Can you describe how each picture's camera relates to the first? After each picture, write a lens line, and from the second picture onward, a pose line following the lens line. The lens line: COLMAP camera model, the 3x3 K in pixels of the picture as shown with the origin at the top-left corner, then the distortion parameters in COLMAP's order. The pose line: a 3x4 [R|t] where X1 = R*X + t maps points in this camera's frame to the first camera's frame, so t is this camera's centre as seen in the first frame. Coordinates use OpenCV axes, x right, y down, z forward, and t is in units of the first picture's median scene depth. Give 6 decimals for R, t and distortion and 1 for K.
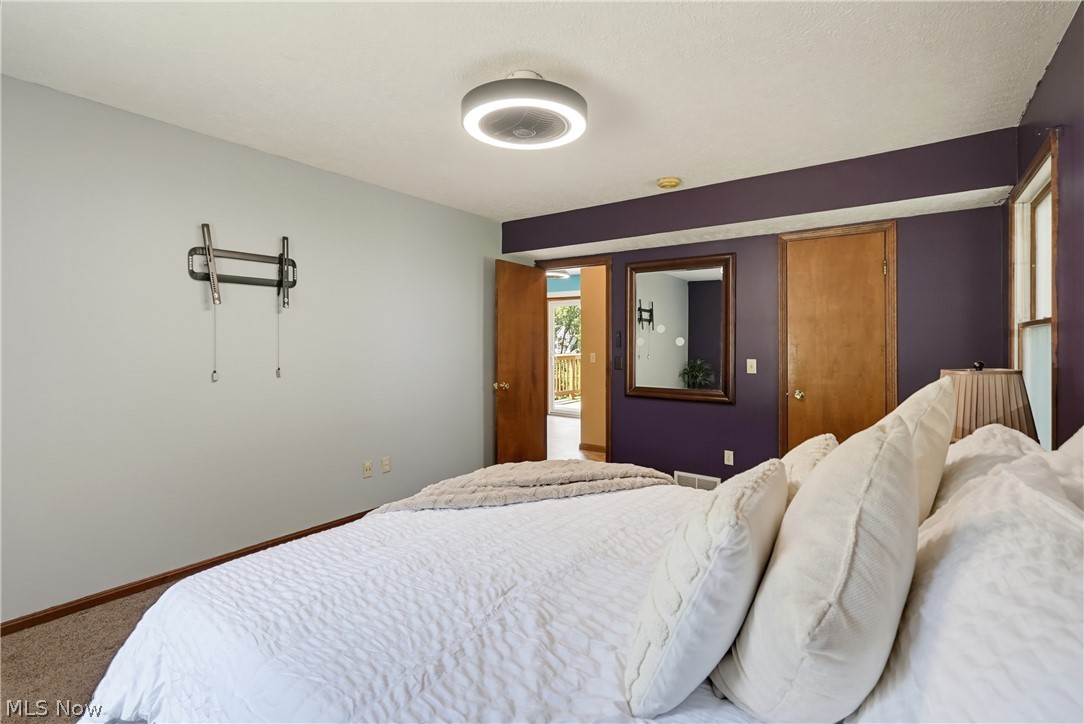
lens RADIAL K [[498.9, 0, 538.6], [0, 498.9, 341.1], [0, 0, 1]] dist [-0.002629, 0.000139]
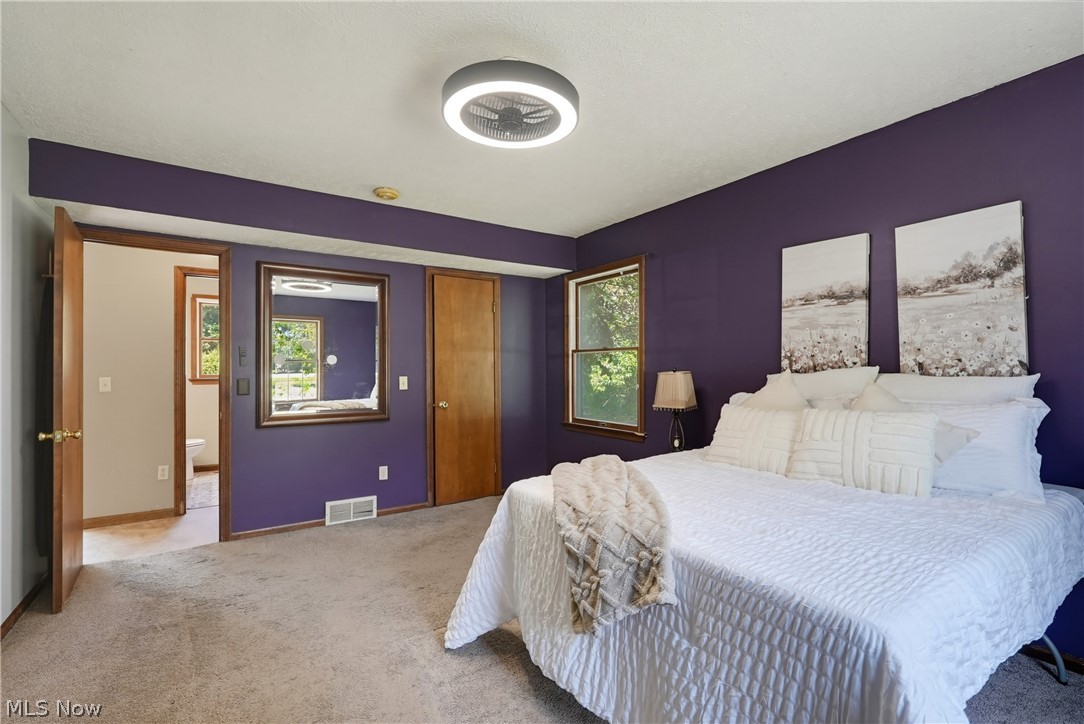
lens RADIAL K [[497.5, 0, 548.0], [0, 497.5, 361.1], [0, 0, 1]] dist [0.000403, 0.000160]
pose [[0.329520, 0.009207, 0.944104, -0.526414], [-0.000852, 0.999955, -0.009454, 0.013818], [-0.944148, 0.002311, 0.329513, 0.378885]]
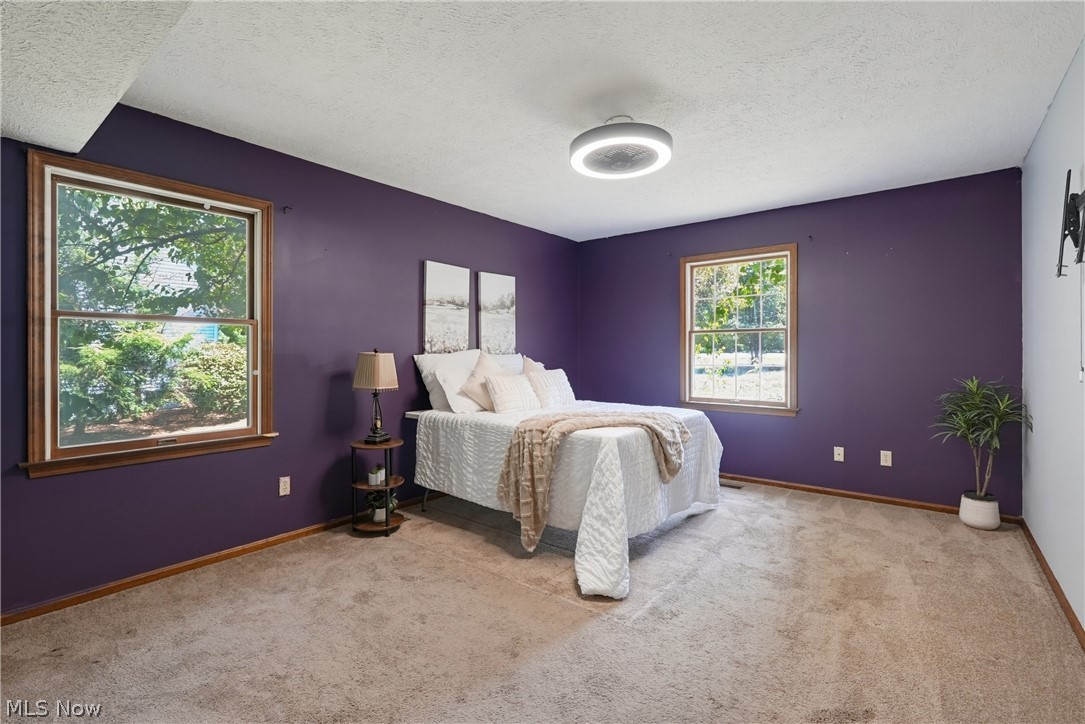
lens RADIAL K [[498.0, 0, 548.5], [0, 498.0, 361.1], [0, 0, 1]] dist [0.000403, 0.000160]
pose [[-0.999534, 0.001293, 0.030482, 0.075688], [0.001533, 0.999968, 0.007853, 0.033486], [-0.030471, 0.007896, -0.999504, 1.369518]]
